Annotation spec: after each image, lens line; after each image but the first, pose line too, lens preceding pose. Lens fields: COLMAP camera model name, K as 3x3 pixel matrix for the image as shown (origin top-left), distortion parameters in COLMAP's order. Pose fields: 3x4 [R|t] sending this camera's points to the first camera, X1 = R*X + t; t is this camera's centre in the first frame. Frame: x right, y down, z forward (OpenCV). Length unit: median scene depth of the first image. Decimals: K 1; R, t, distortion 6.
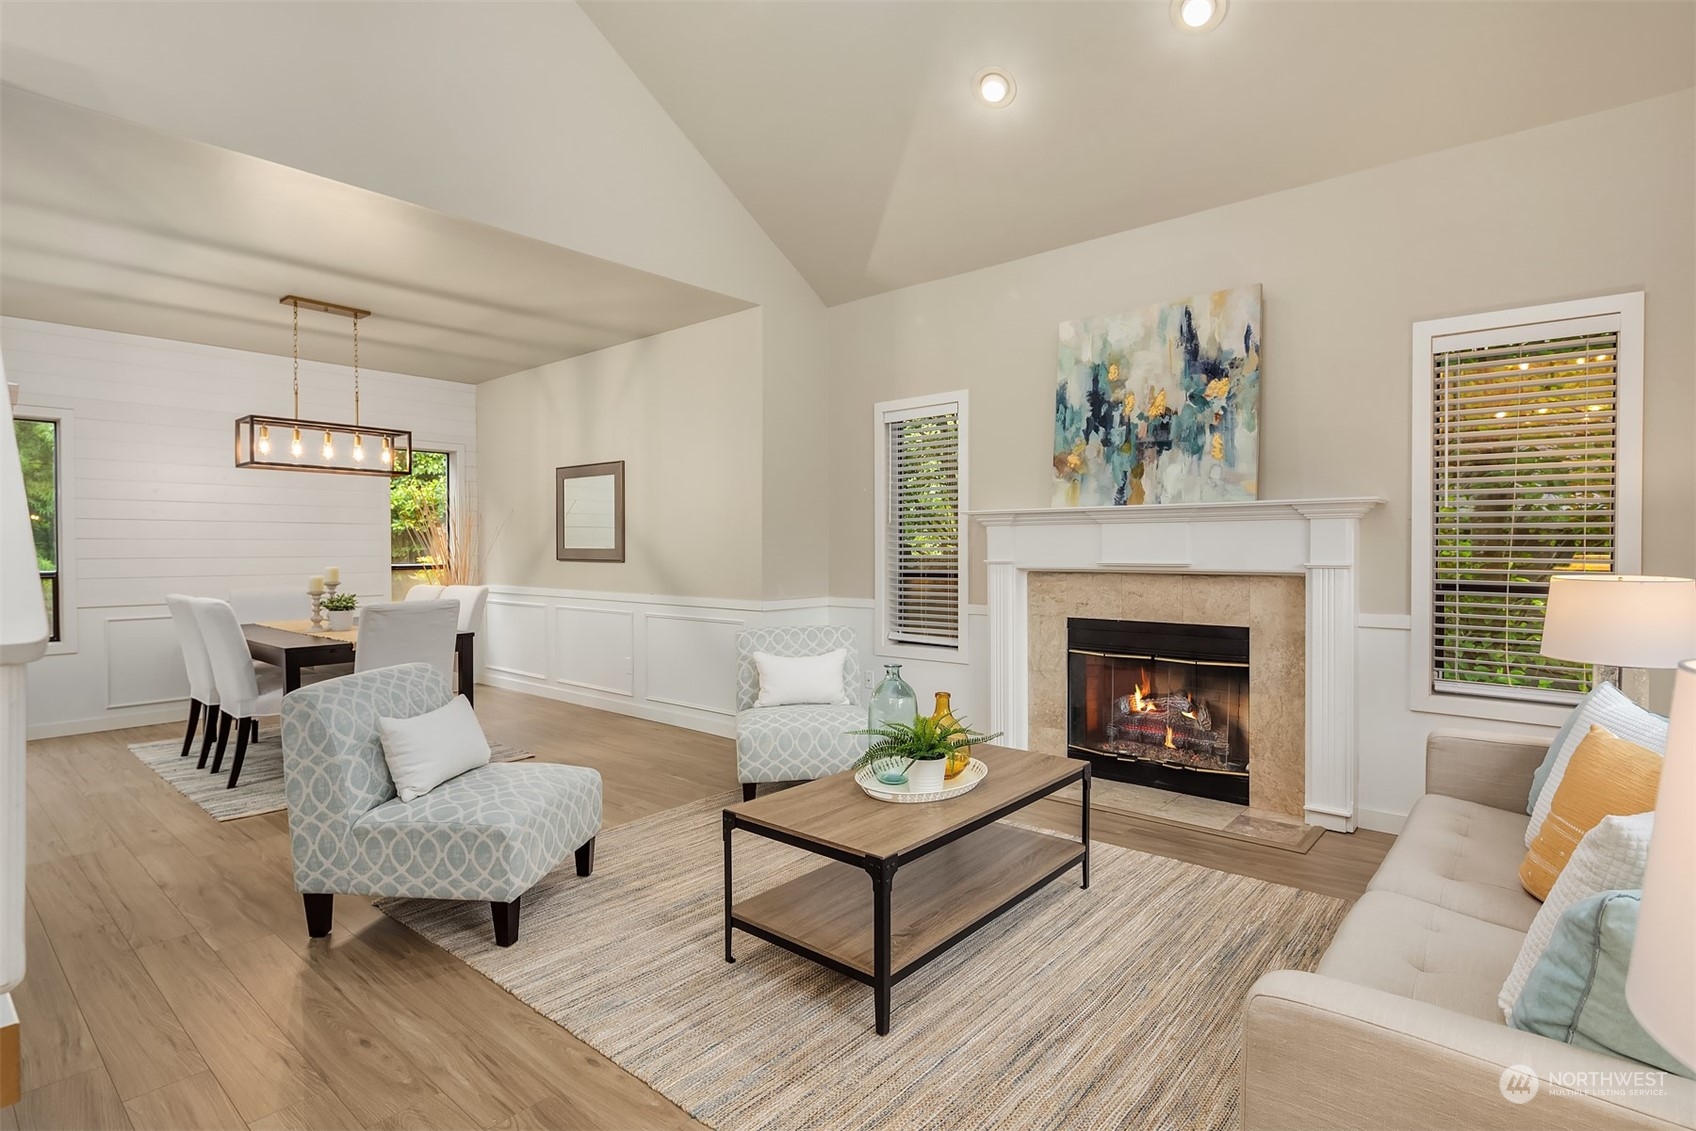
lens RADIAL K [[830.4, 0, 848.5], [0, 830.4, 549.9], [0, 0, 1]] dist [-0.000328, -0.000323]
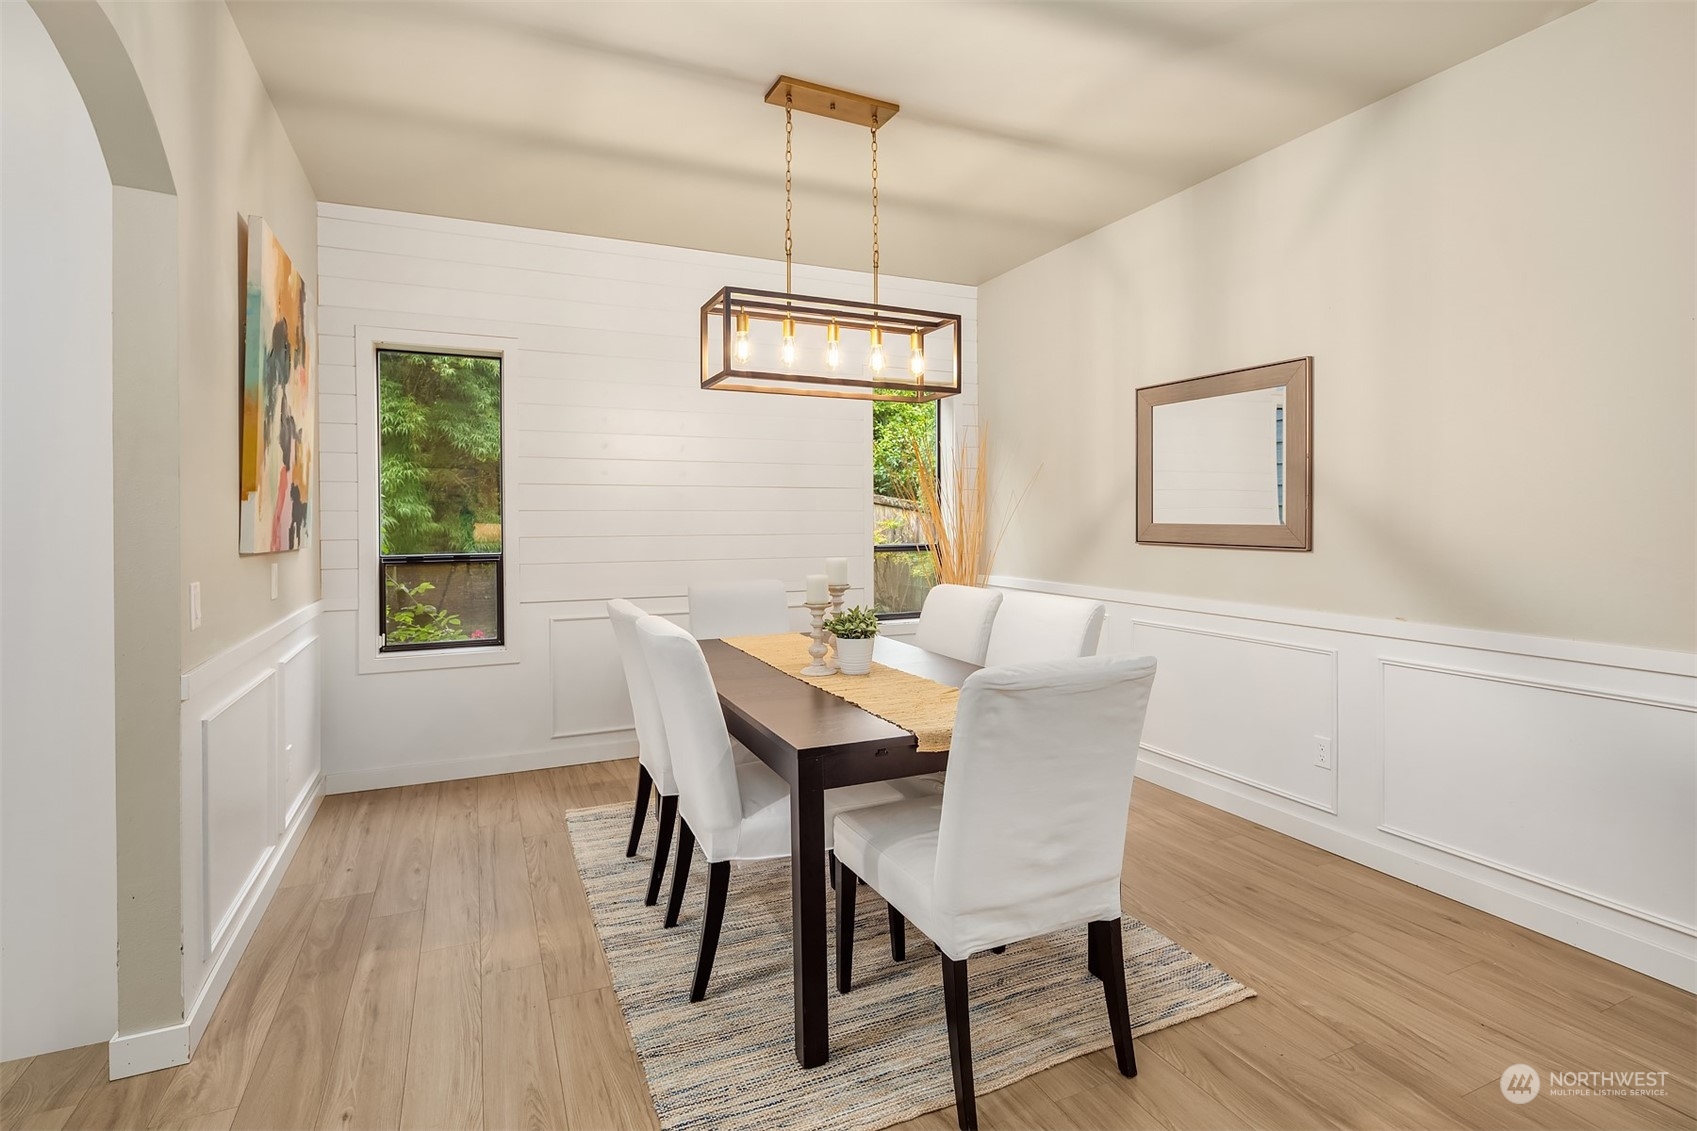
lens RADIAL K [[817.1, 0, 853.0], [0, 817.1, 510.4], [0, 0, 1]] dist [-0.000061, -0.000027]
pose [[0.908997, -0.004009, -0.416783, -0.311432], [0.000202, 0.999958, -0.009178, -0.006256], [0.416802, 0.008259, 0.908960, 0.405304]]
